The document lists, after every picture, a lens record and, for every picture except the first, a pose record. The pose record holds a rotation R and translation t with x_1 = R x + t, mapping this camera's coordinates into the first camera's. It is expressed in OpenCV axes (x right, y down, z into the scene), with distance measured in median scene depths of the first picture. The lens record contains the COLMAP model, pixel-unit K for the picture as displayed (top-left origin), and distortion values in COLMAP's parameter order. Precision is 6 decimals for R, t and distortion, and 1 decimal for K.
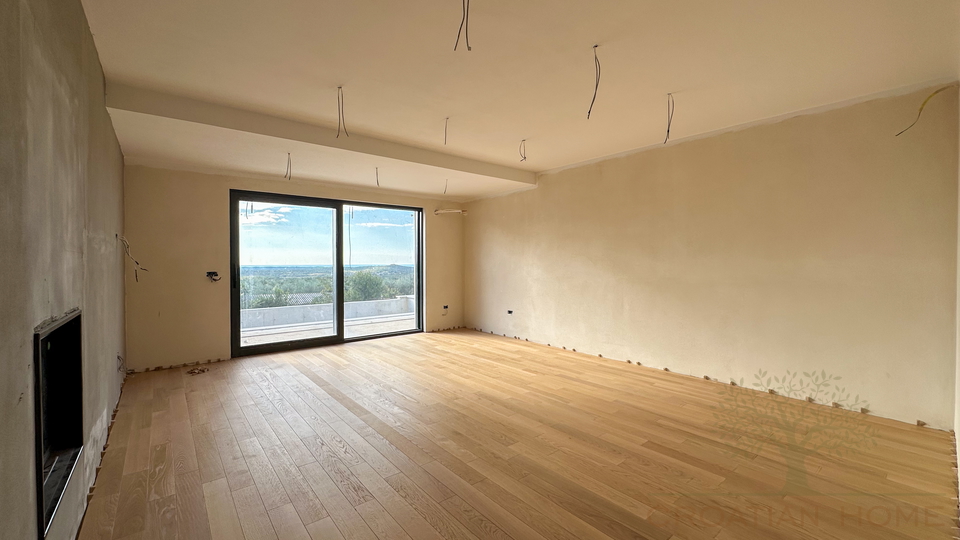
lens RADIAL K [[394.6, 0, 479.3], [0, 394.6, 258.9], [0, 0, 1]] dist [-0.000108, -0.000044]
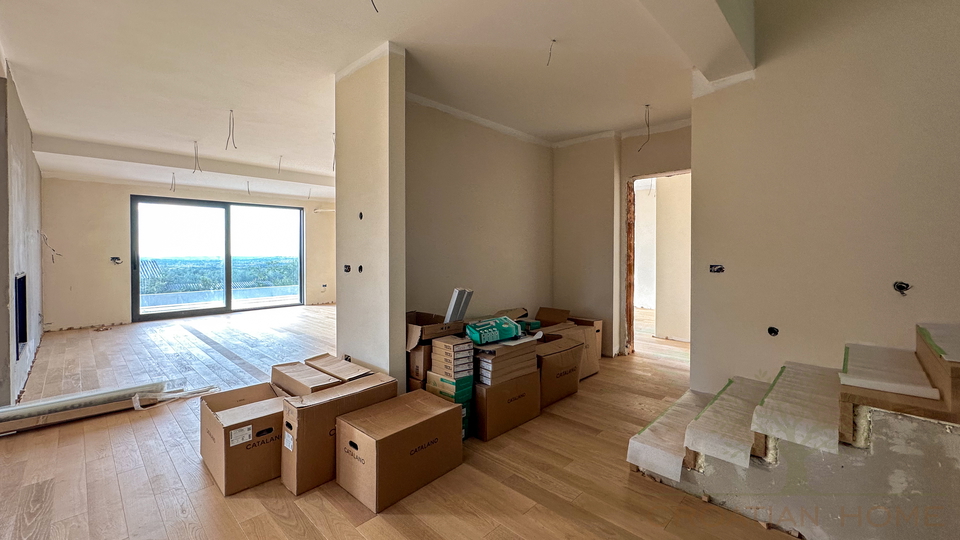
lens RADIAL K [[394.6, 0, 481.8], [0, 394.6, 249.6], [0, 0, 1]] dist [-0.000023, 0.000142]
pose [[0.992423, 0.001859, 0.122852, 0.376573], [-0.002431, 0.999987, 0.004509, -0.001461], [-0.122842, -0.004773, 0.992415, -0.461213]]
